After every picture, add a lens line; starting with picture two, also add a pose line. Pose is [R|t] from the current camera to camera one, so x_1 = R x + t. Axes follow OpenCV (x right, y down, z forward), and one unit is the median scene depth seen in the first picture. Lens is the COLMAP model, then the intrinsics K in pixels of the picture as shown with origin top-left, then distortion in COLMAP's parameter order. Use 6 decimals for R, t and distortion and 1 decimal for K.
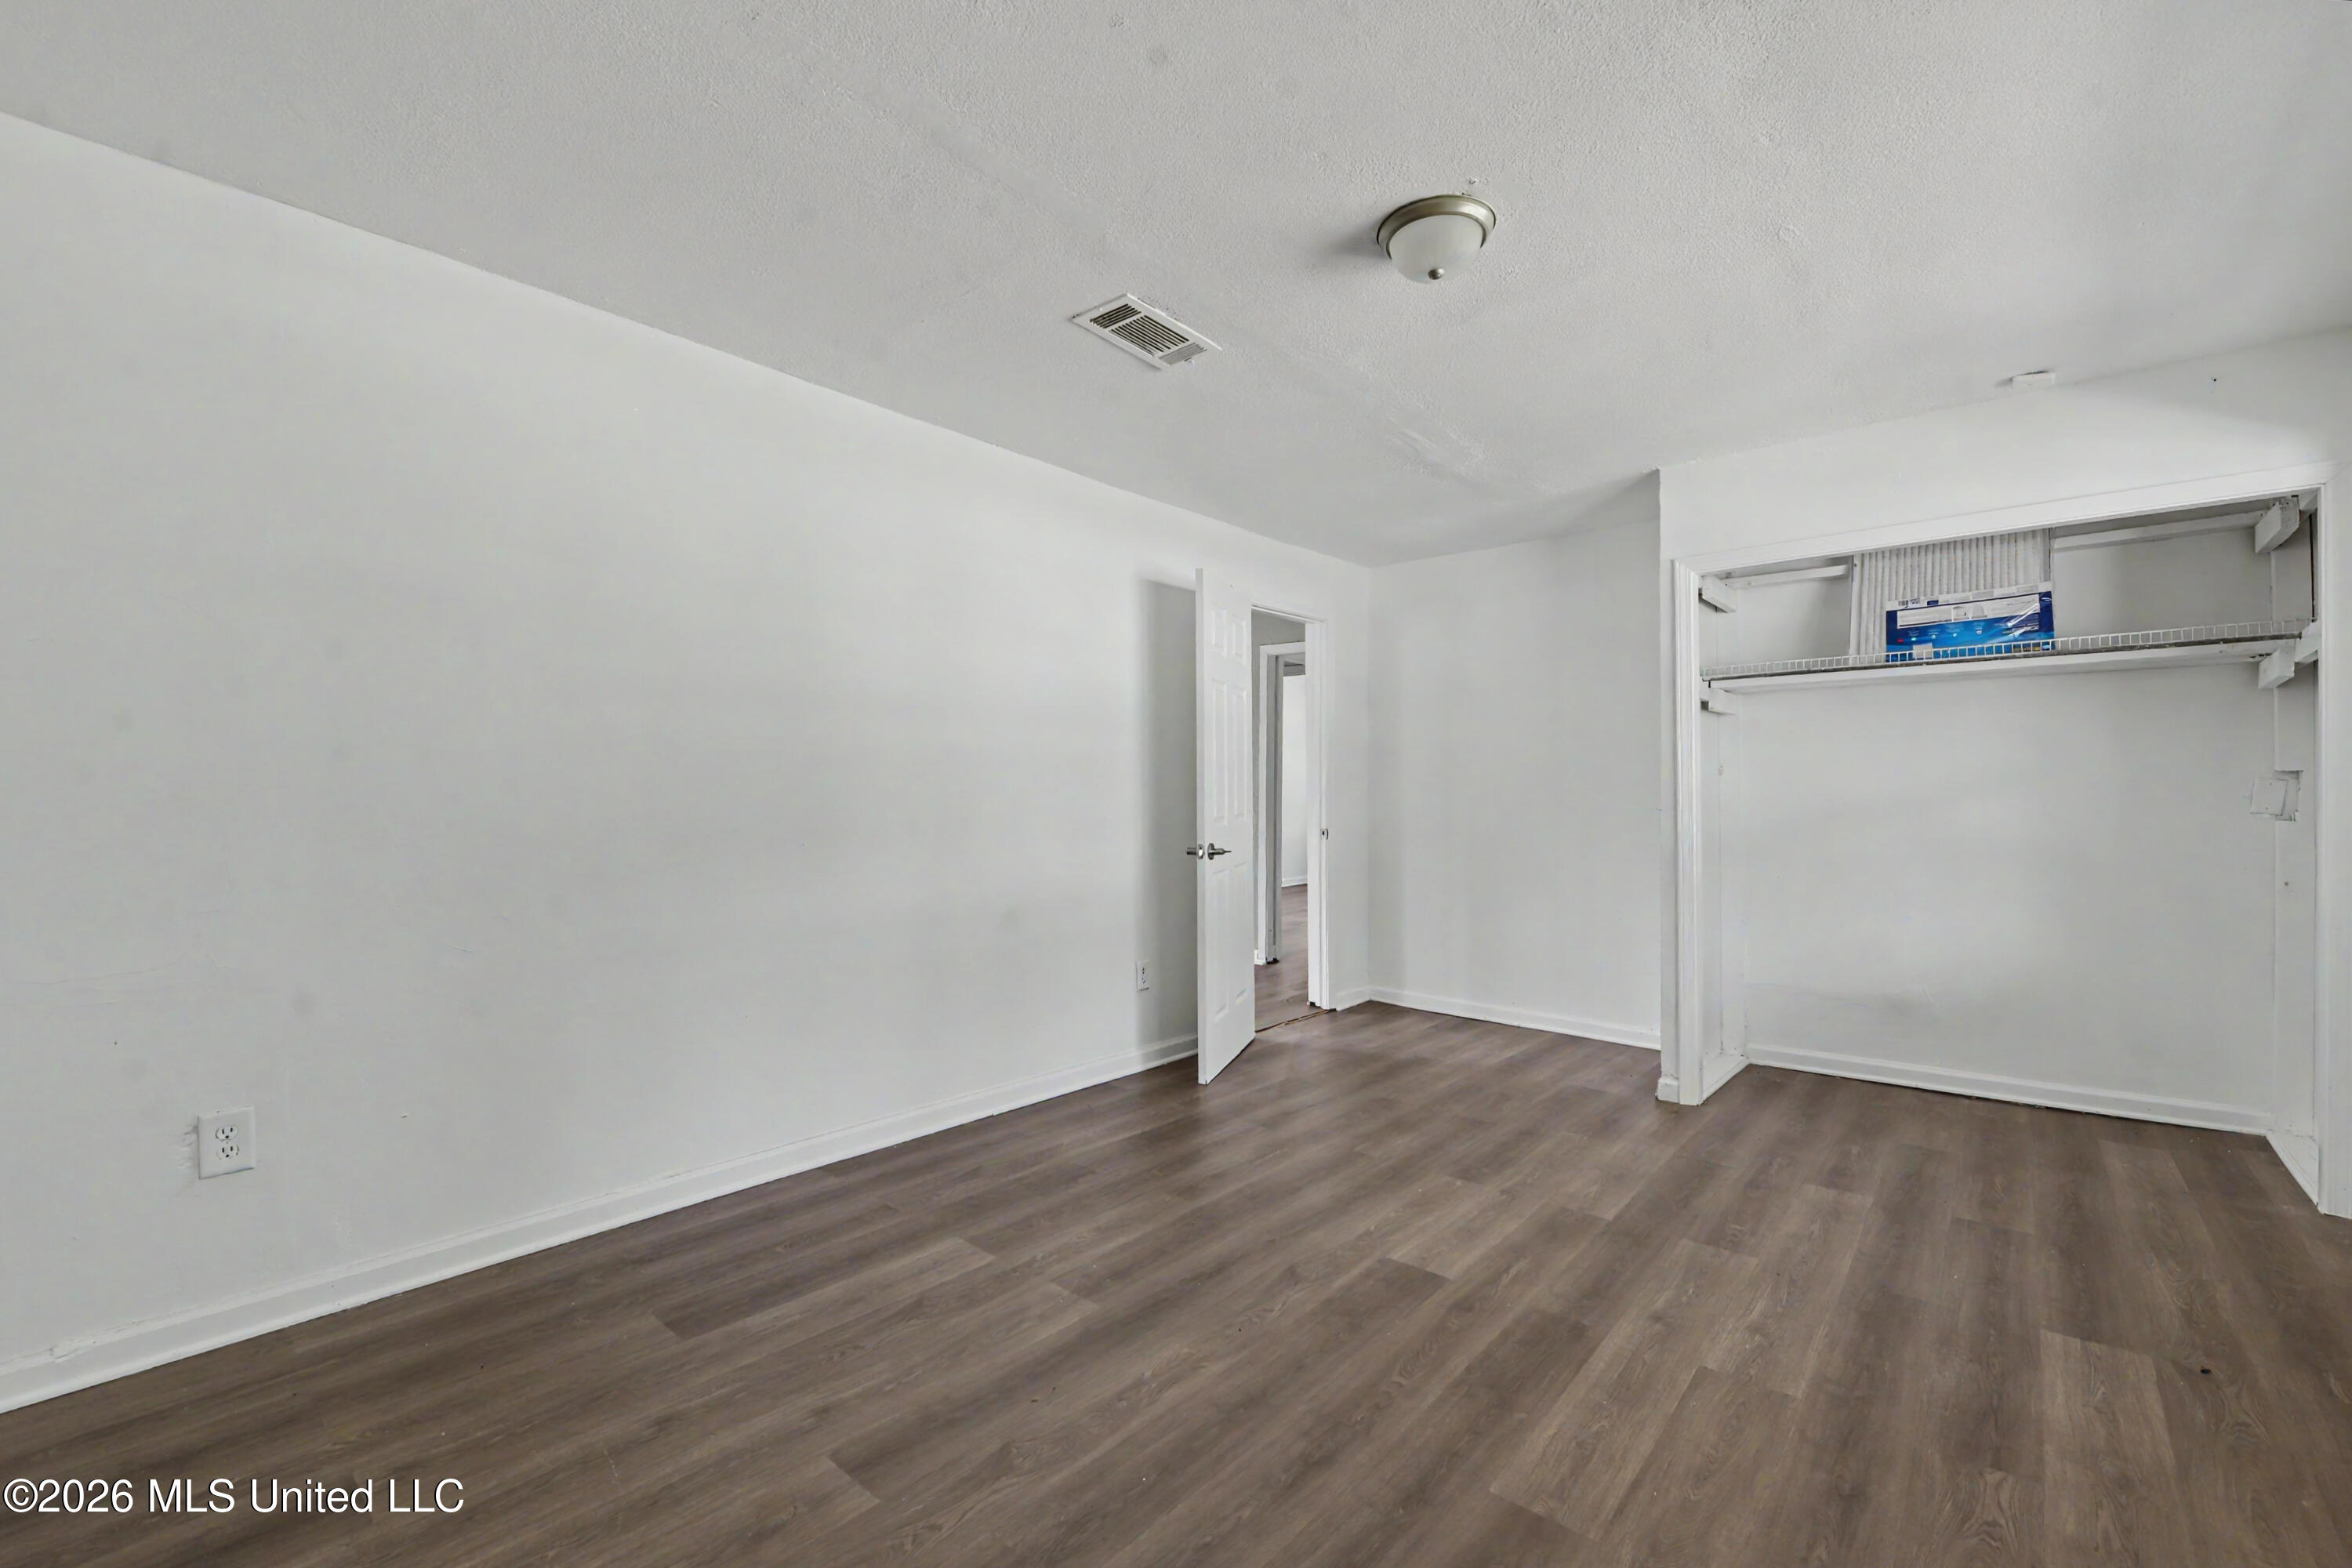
lens RADIAL K [[1011.6, 0, 1176.0], [0, 1011.6, 784.0], [0, 0, 1]] dist [-0.013434, -0.000371]
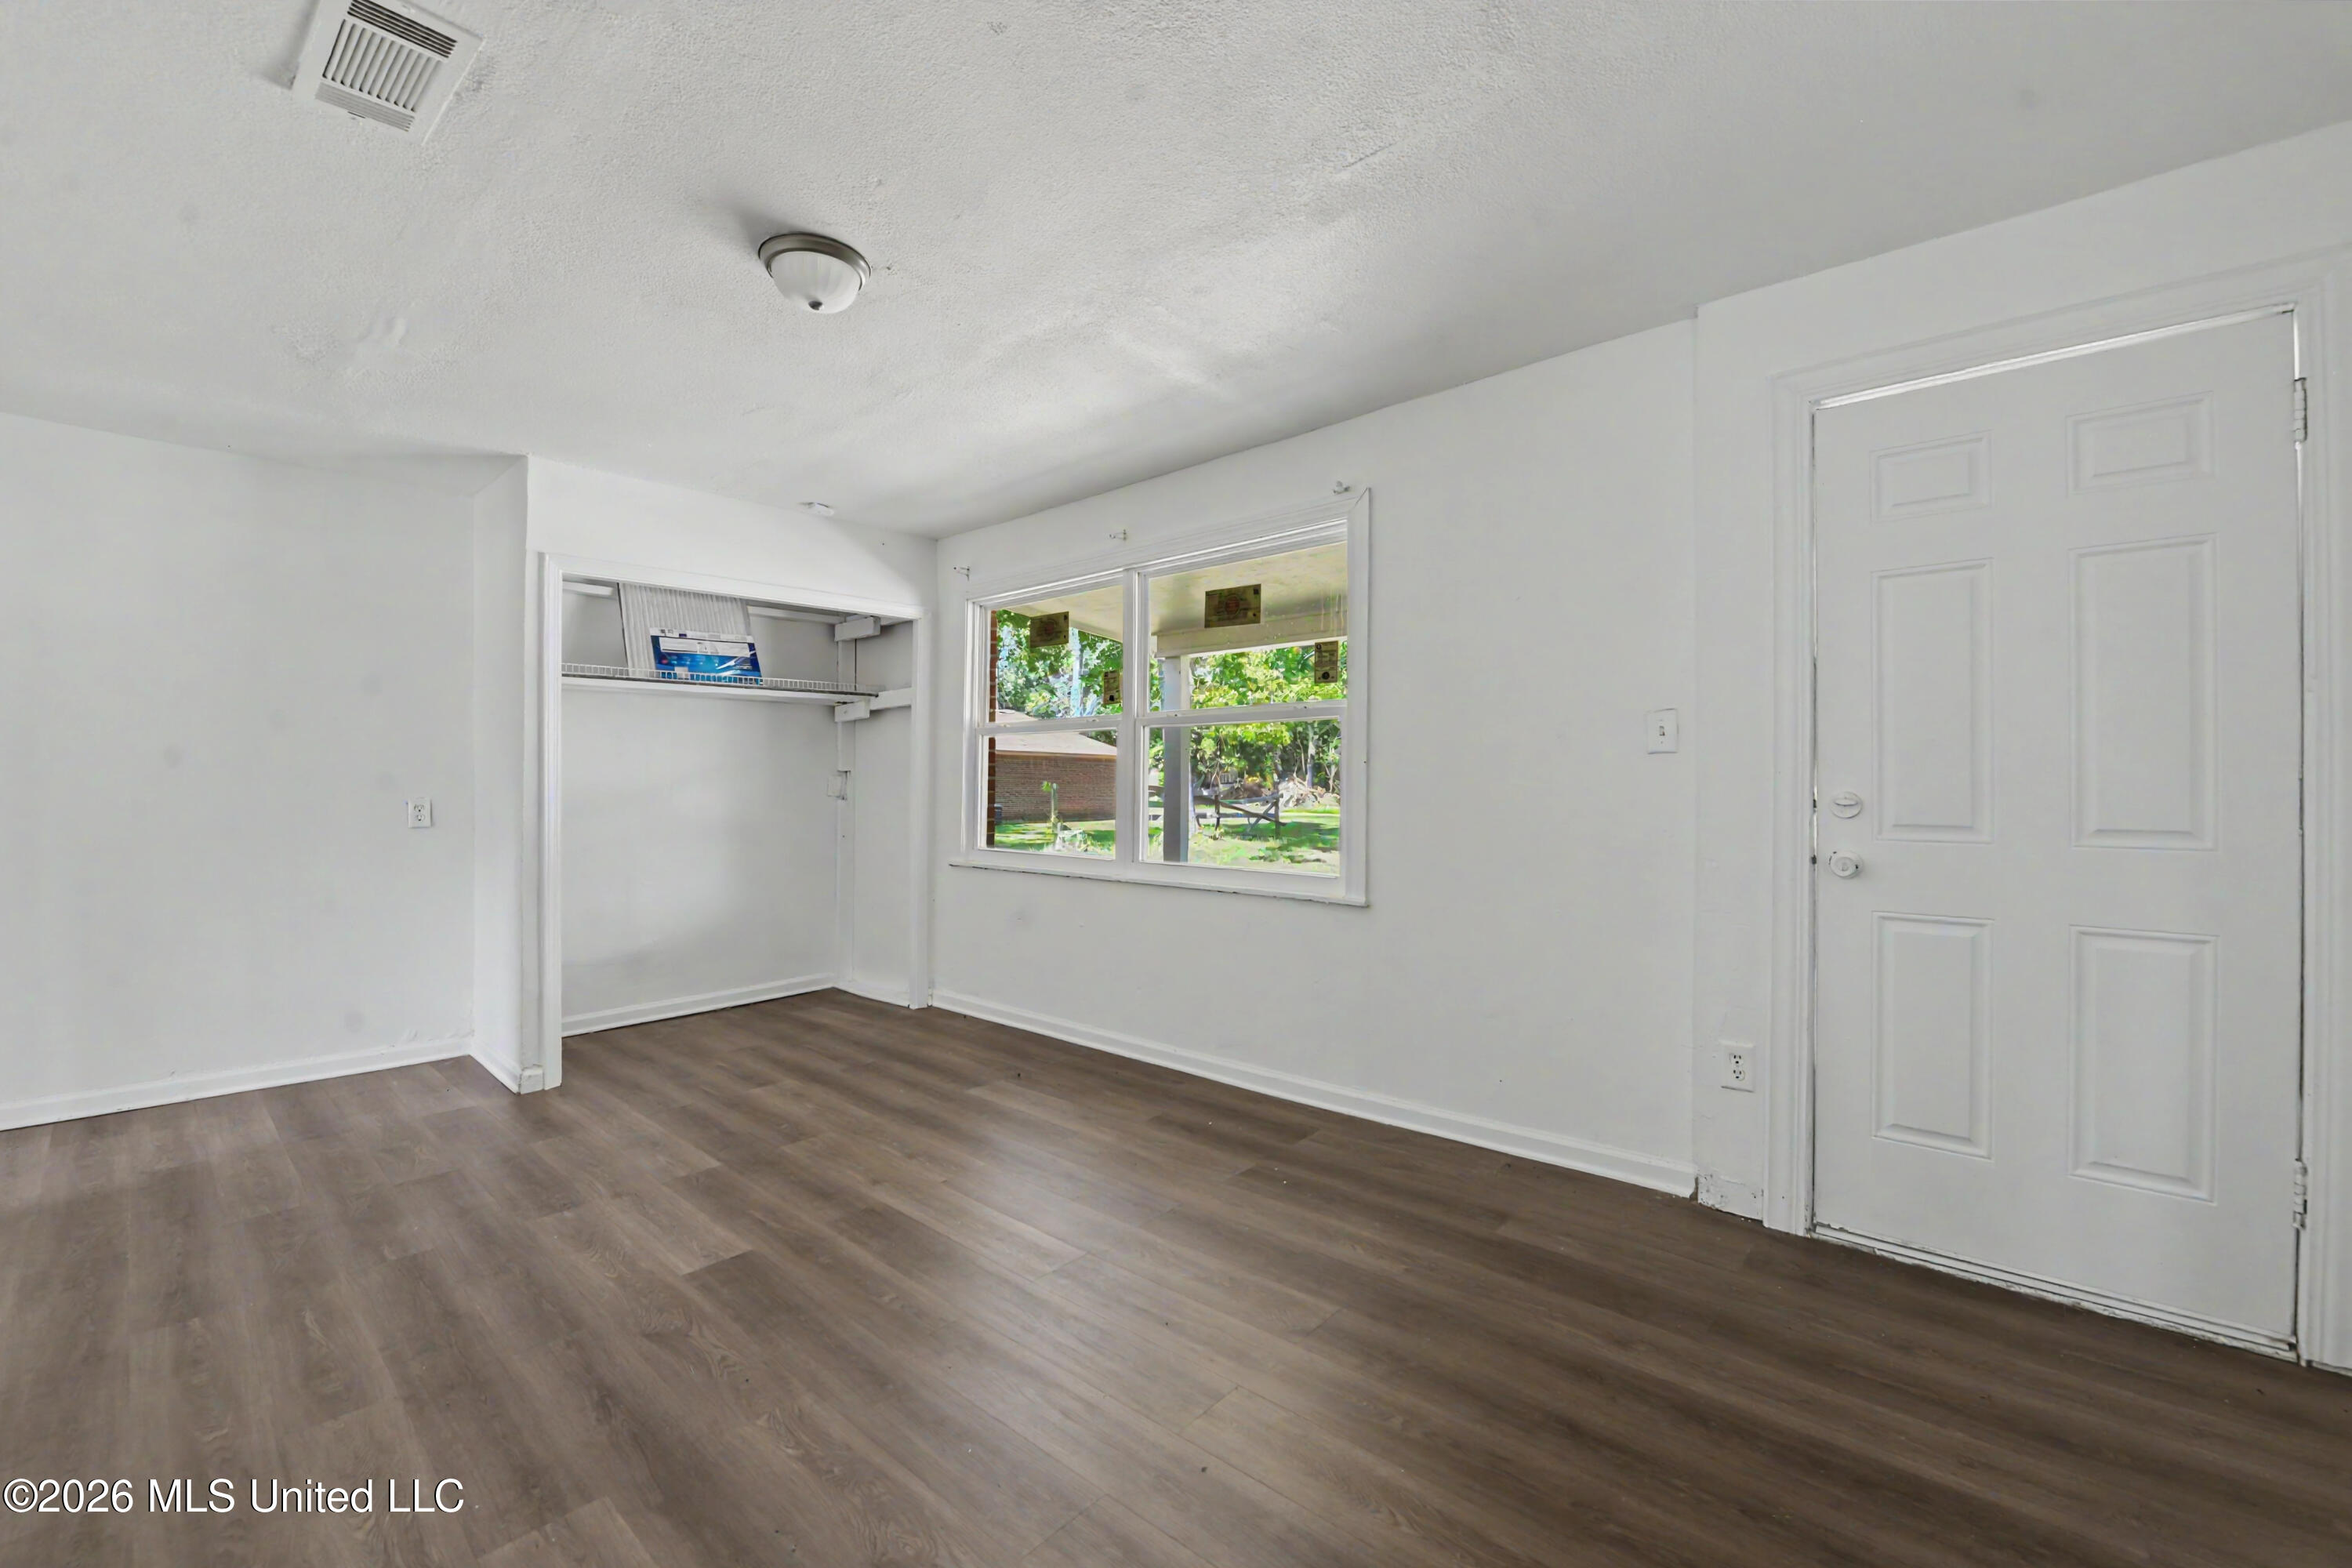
lens RADIAL K [[953.2, 0, 1181.1], [0, 953.2, 776.6], [0, 0, 1]] dist [-0.011117, -0.000318]
pose [[-0.006040, 0.007353, 0.999955, -0.502276], [-0.006284, 0.999953, -0.007391, 0.005145], [-0.999962, -0.006329, -0.005994, 0.398618]]
